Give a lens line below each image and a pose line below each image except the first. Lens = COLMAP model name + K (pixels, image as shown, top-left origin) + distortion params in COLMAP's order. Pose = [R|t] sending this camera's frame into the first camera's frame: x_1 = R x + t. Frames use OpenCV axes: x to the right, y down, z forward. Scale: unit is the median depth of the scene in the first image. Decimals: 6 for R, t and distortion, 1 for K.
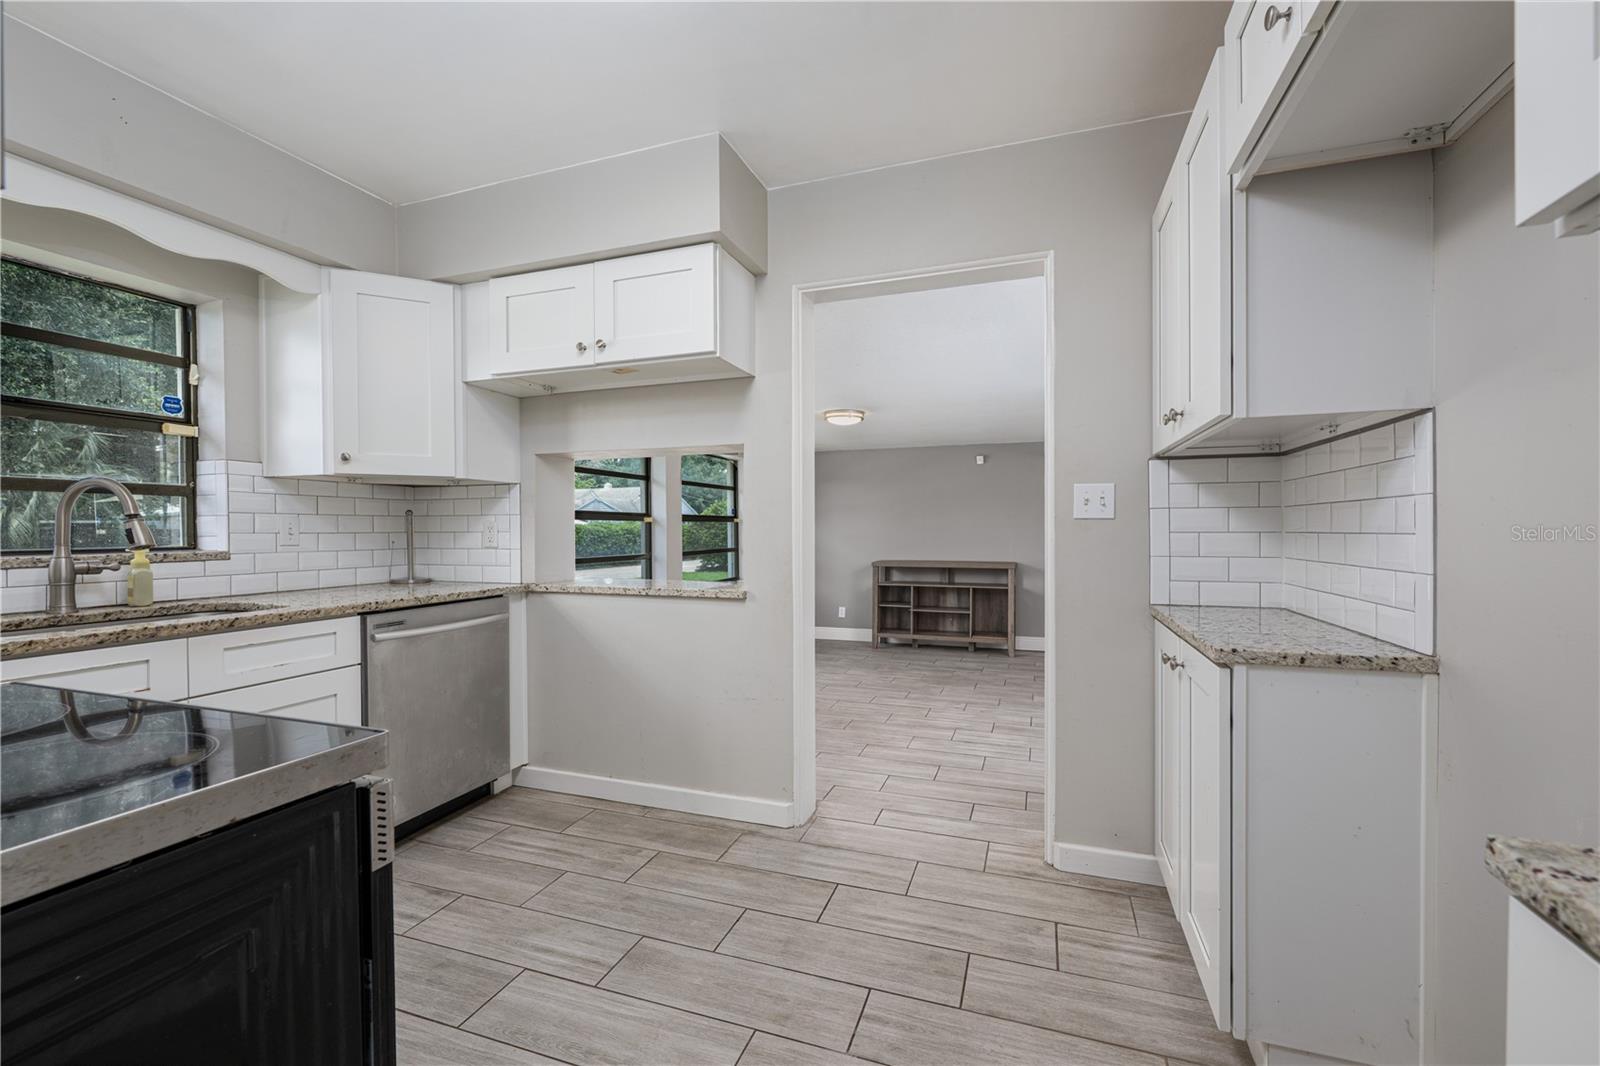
lens RADIAL K [[647.3, 0, 807.7], [0, 647.3, 528.7], [0, 0, 1]] dist [0.000406, 0.000088]
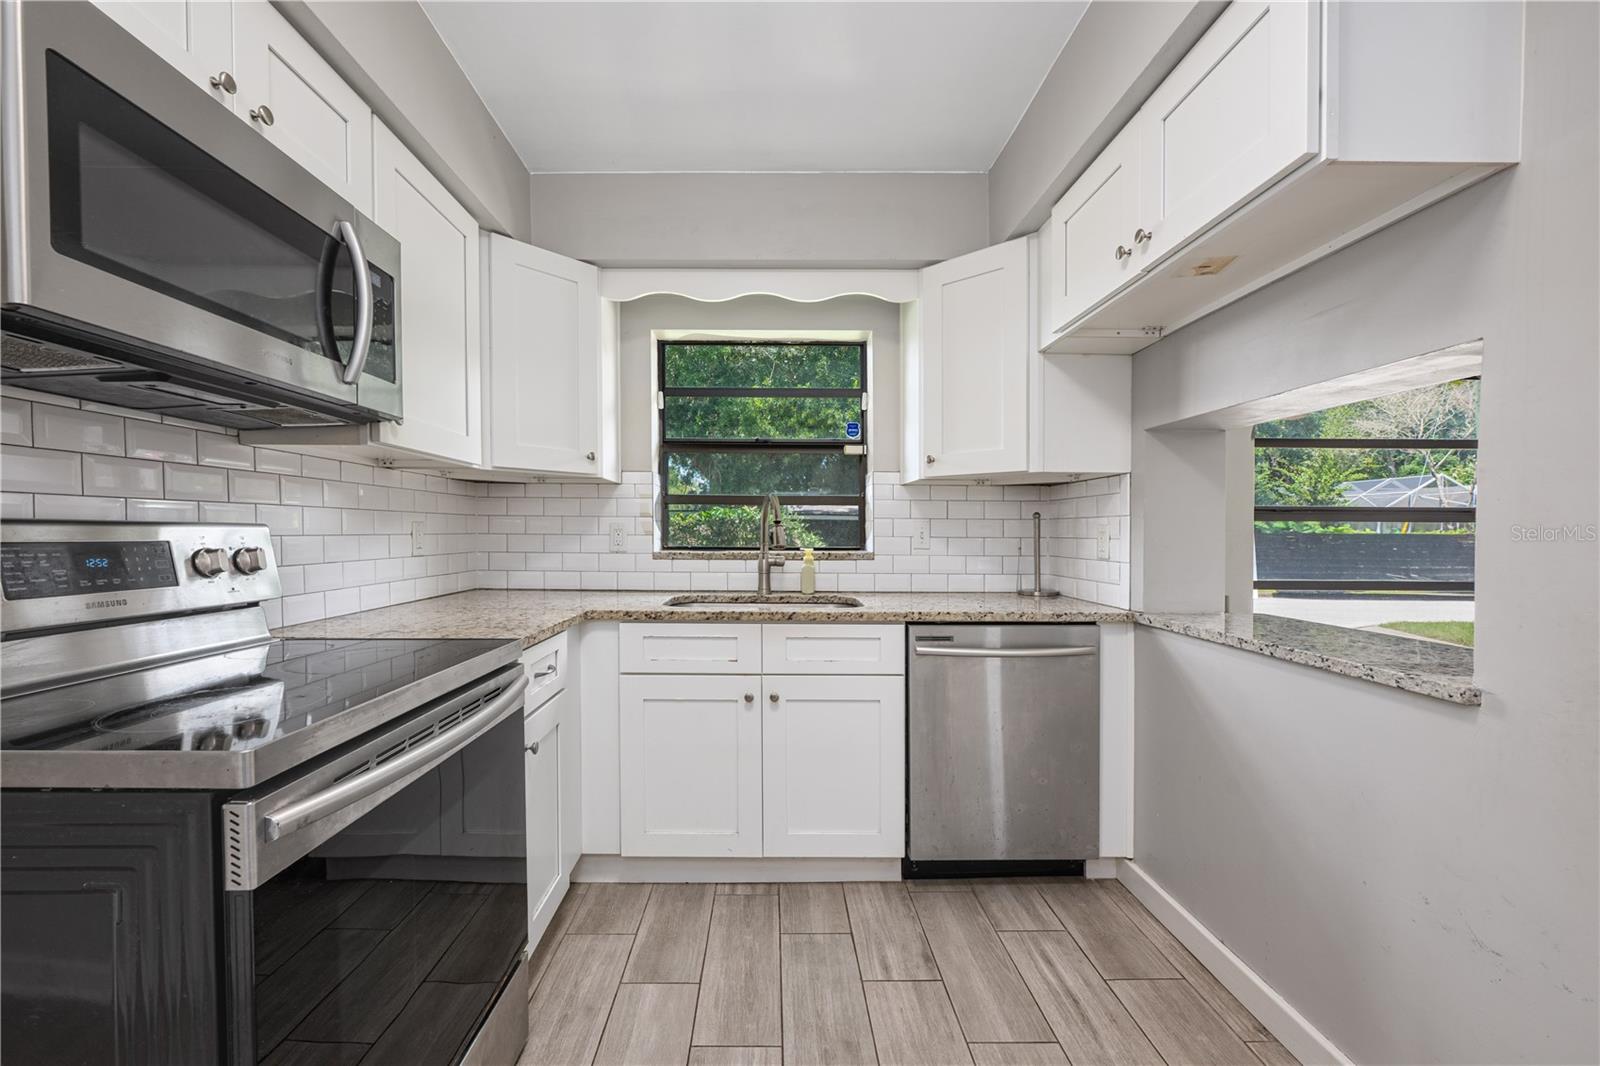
lens RADIAL K [[680.6, 0, 772.3], [0, 680.6, 543.4], [0, 0, 1]] dist [-0.003035, 0.000000]
pose [[0.341381, 0.020924, -0.939692, 0.164320], [-0.006125, 0.999780, 0.020036, -0.003716], [0.939905, -0.001084, 0.341435, 0.430439]]
